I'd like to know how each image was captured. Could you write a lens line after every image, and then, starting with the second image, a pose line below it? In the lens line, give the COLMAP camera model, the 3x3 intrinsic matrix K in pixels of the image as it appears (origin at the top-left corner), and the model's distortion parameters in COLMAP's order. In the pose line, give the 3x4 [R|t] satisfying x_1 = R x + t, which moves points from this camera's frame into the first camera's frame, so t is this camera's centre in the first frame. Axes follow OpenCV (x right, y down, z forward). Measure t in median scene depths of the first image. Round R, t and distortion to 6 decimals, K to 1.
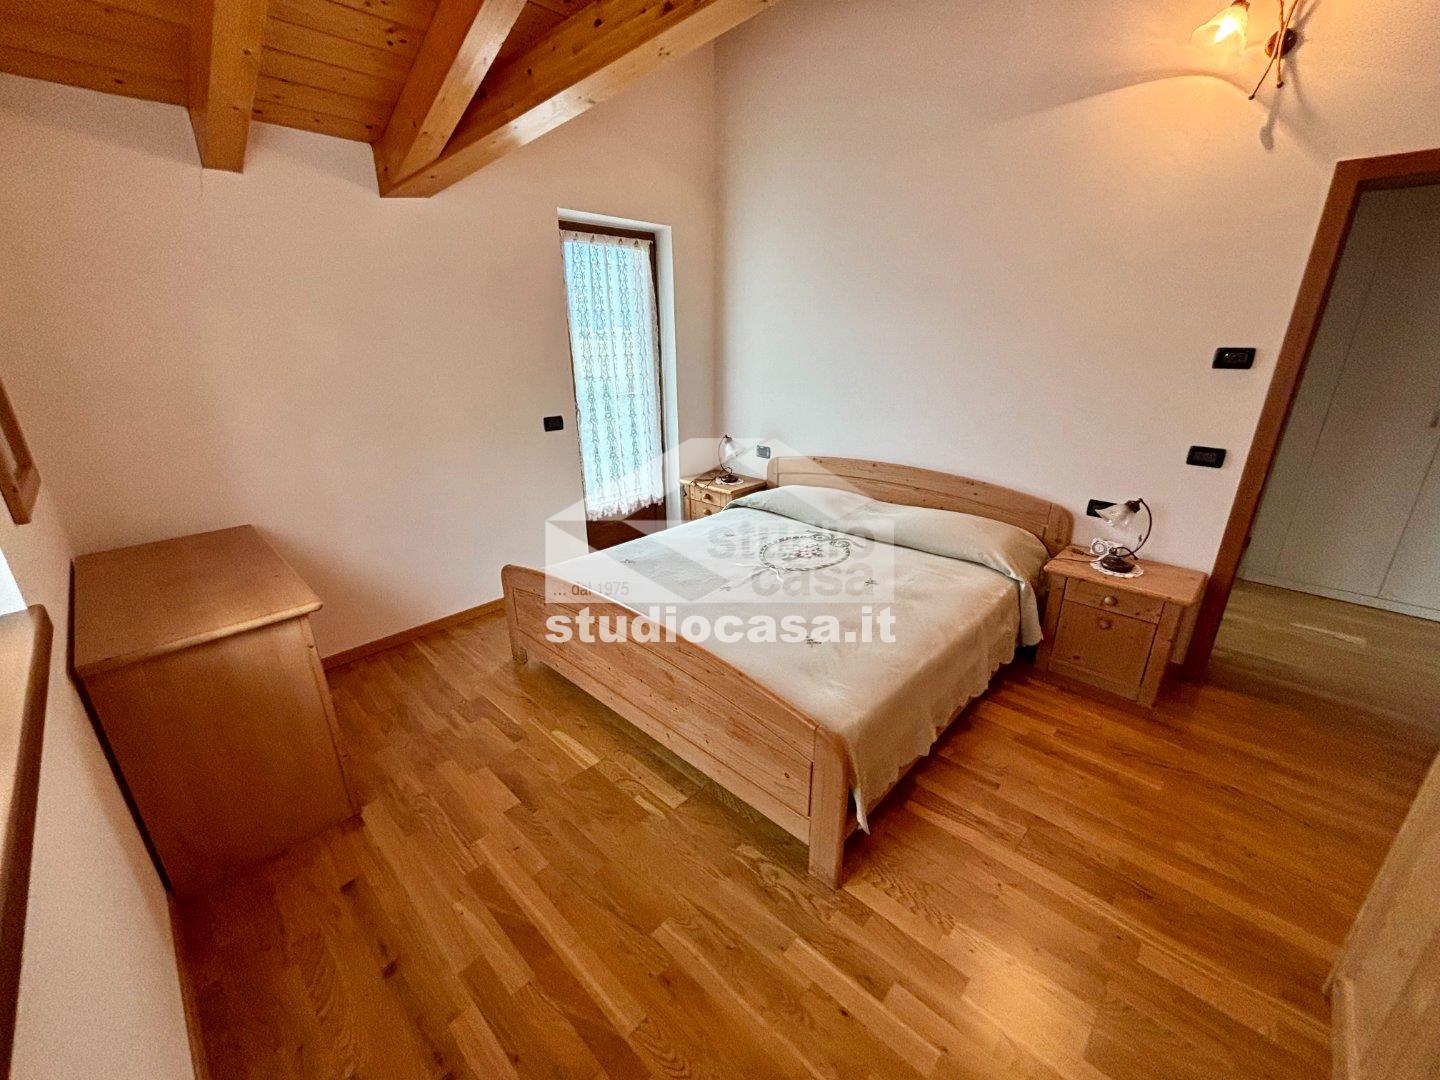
lens RADIAL K [[579.6, 0, 720.2], [0, 579.6, 538.9], [0, 0, 1]] dist [-0.000783, -0.001472]
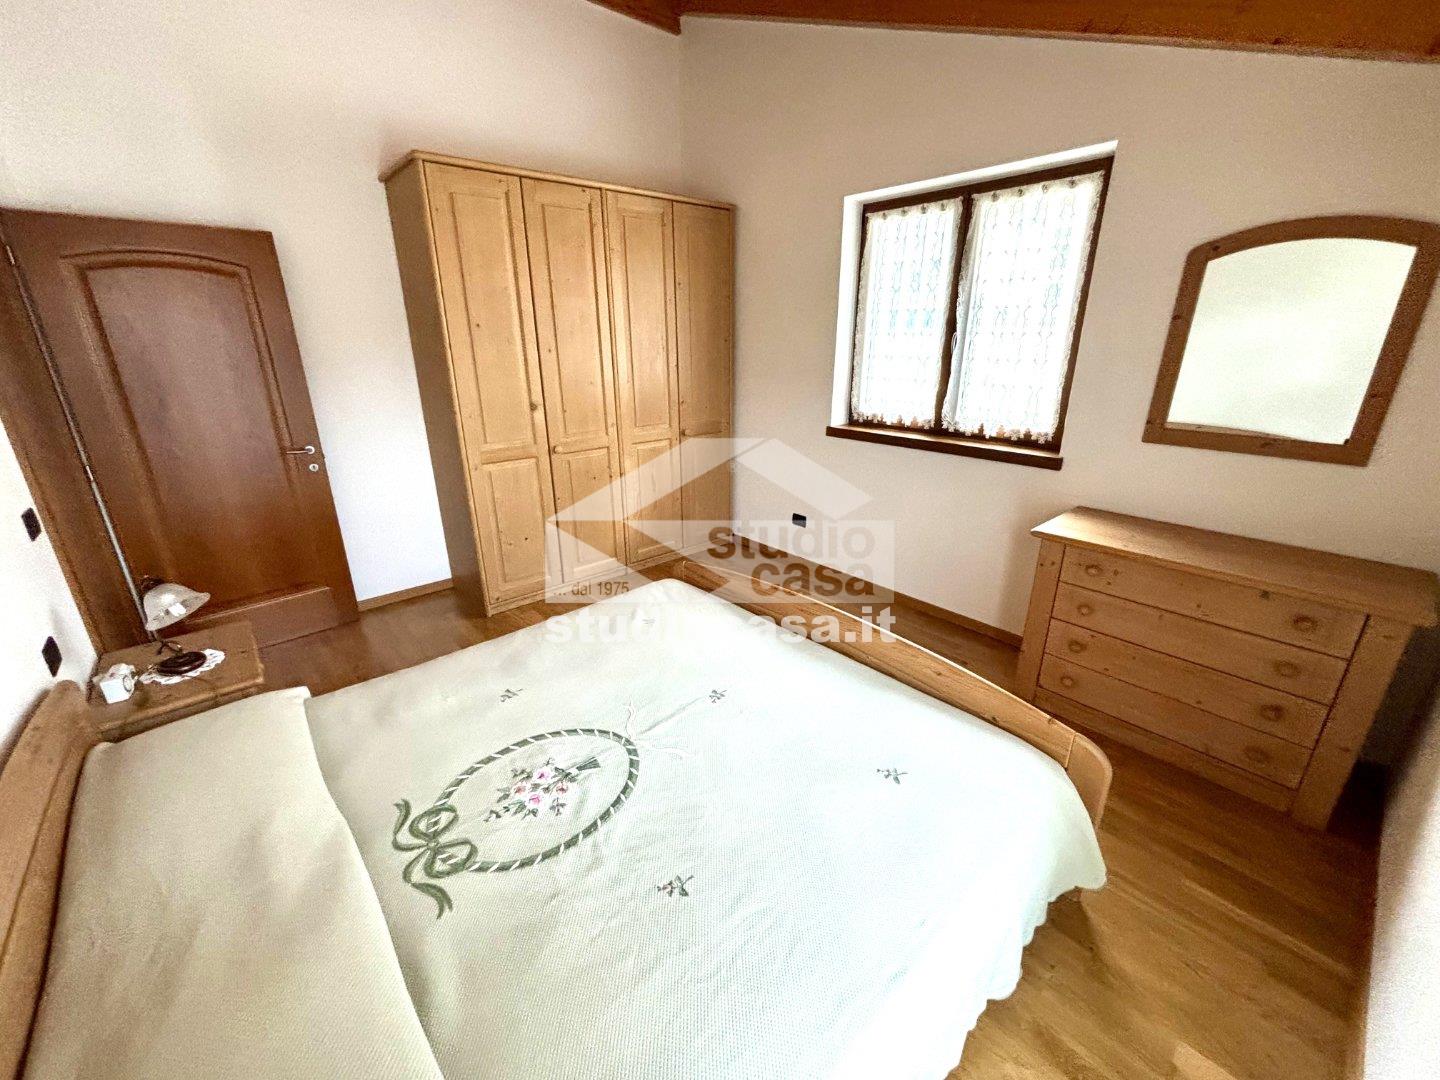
lens RADIAL K [[579.6, 0, 721.5], [0, 579.6, 537.7], [0, 0, 1]] dist [-0.000783, -0.001472]
pose [[-0.996002, -0.011252, 0.088615, -0.047373], [0.047385, 0.774399, 0.630921, -0.472259], [-0.075722, 0.632597, -0.770770, 1.318653]]
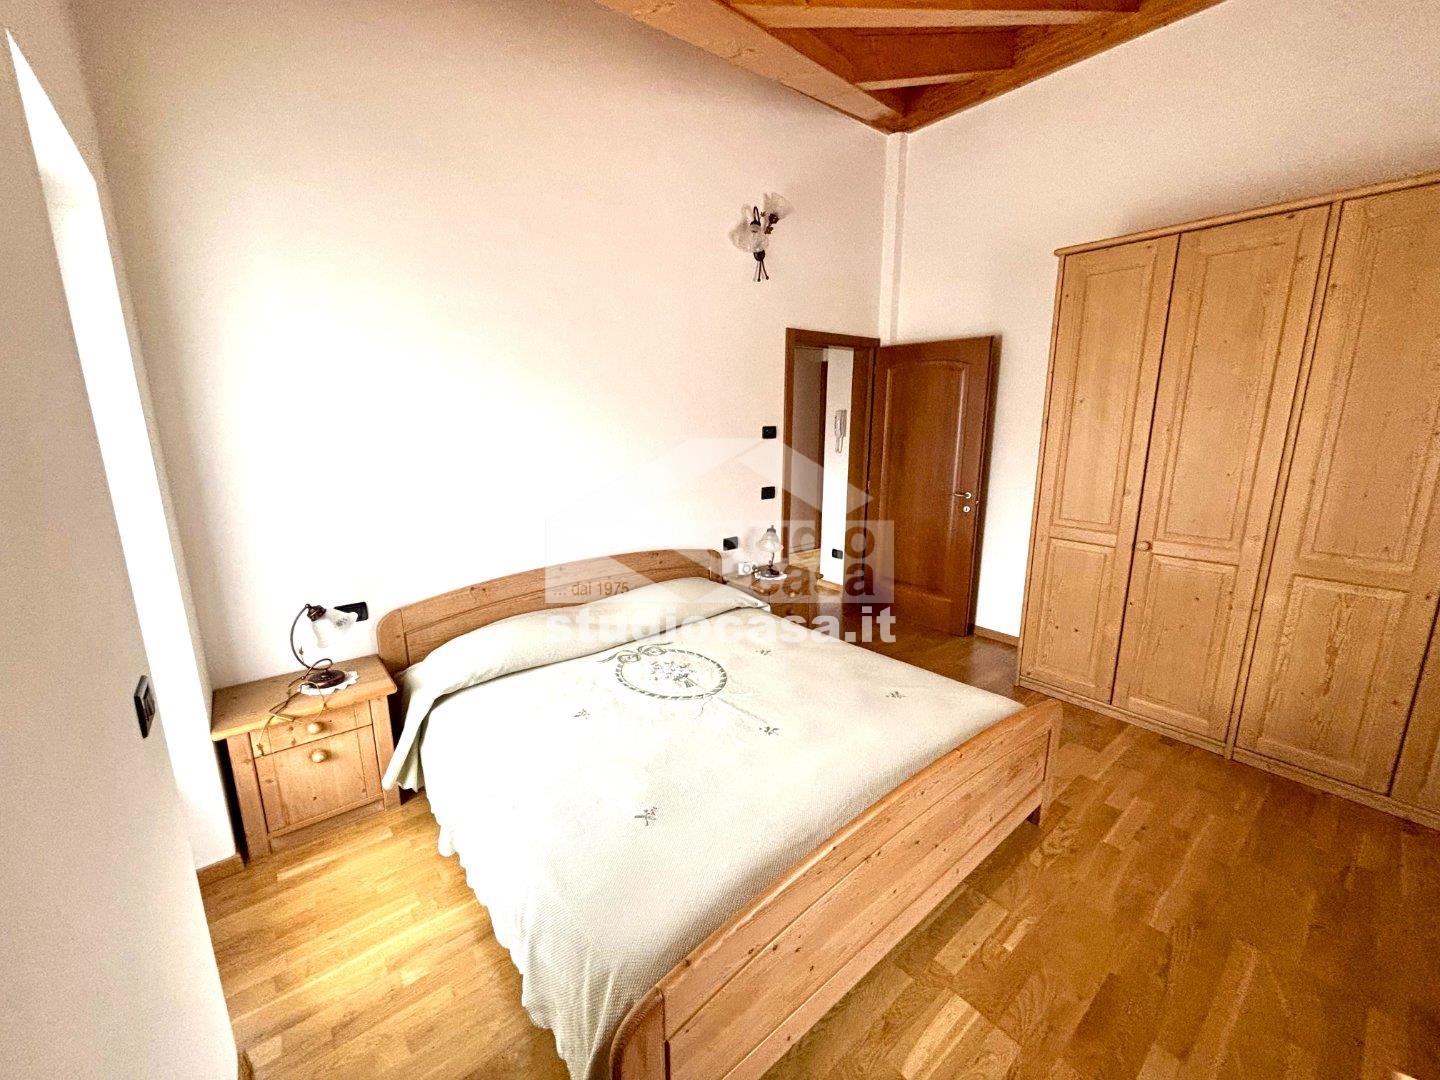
lens RADIAL K [[579.6, 0, 722.8], [0, 579.6, 536.8], [0, 0, 1]] dist [-0.000783, -0.001472]
pose [[0.125207, -0.194470, 0.972885, -0.653547], [0.342787, 0.928692, 0.141521, -0.263792], [-0.931032, 0.315773, 0.182940, 0.768022]]
